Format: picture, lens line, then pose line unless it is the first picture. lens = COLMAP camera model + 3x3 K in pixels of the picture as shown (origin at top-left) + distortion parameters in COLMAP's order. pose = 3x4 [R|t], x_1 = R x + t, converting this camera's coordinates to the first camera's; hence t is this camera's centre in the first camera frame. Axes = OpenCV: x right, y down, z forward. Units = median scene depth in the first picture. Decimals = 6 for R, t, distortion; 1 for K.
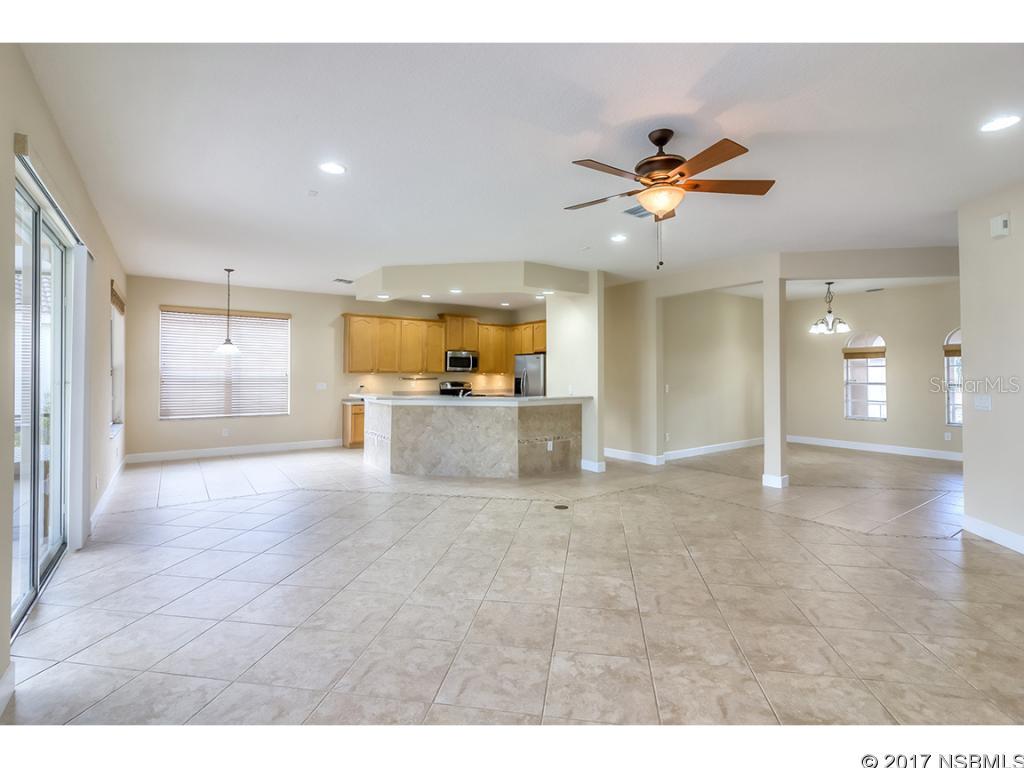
lens RADIAL K [[478.3, 0, 511.7], [0, 478.3, 367.7], [0, 0, 1]] dist [-0.000041, -0.000184]
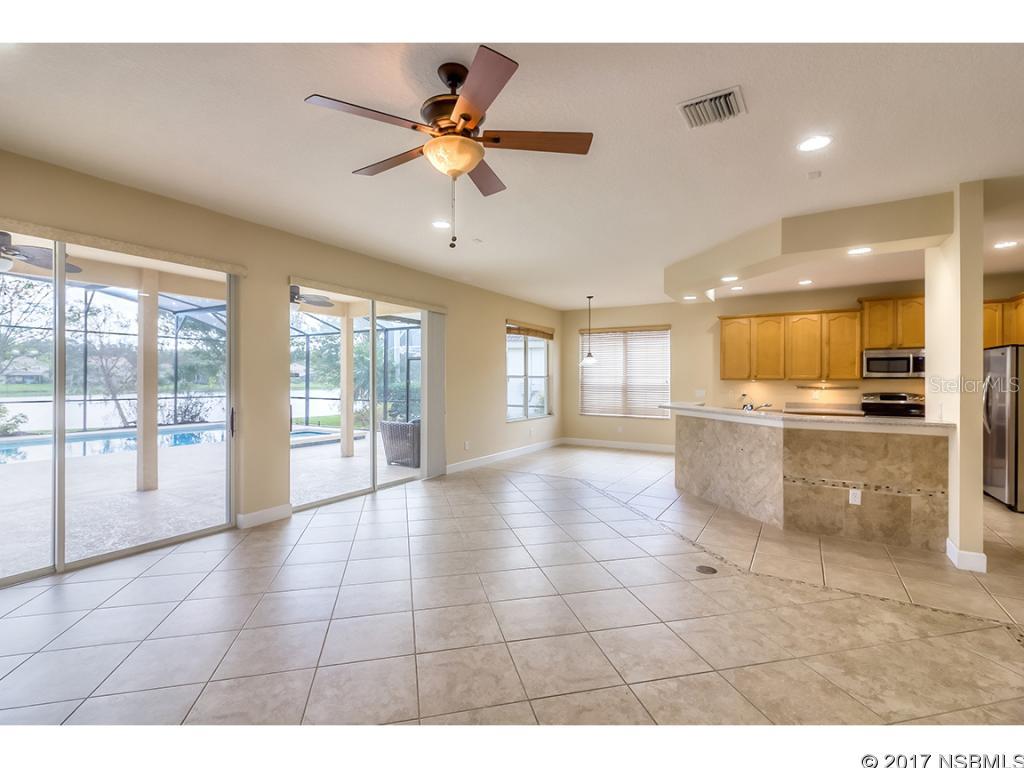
lens RADIAL K [[468.6, 0, 514.6], [0, 468.6, 380.0], [0, 0, 1]] dist [0.001182, 0.000040]
pose [[0.393279, 0.000819, -0.919419, 0.345014], [0.008552, 0.999953, 0.004549, 0.003052], [0.919379, -0.009652, 0.393254, 0.258240]]
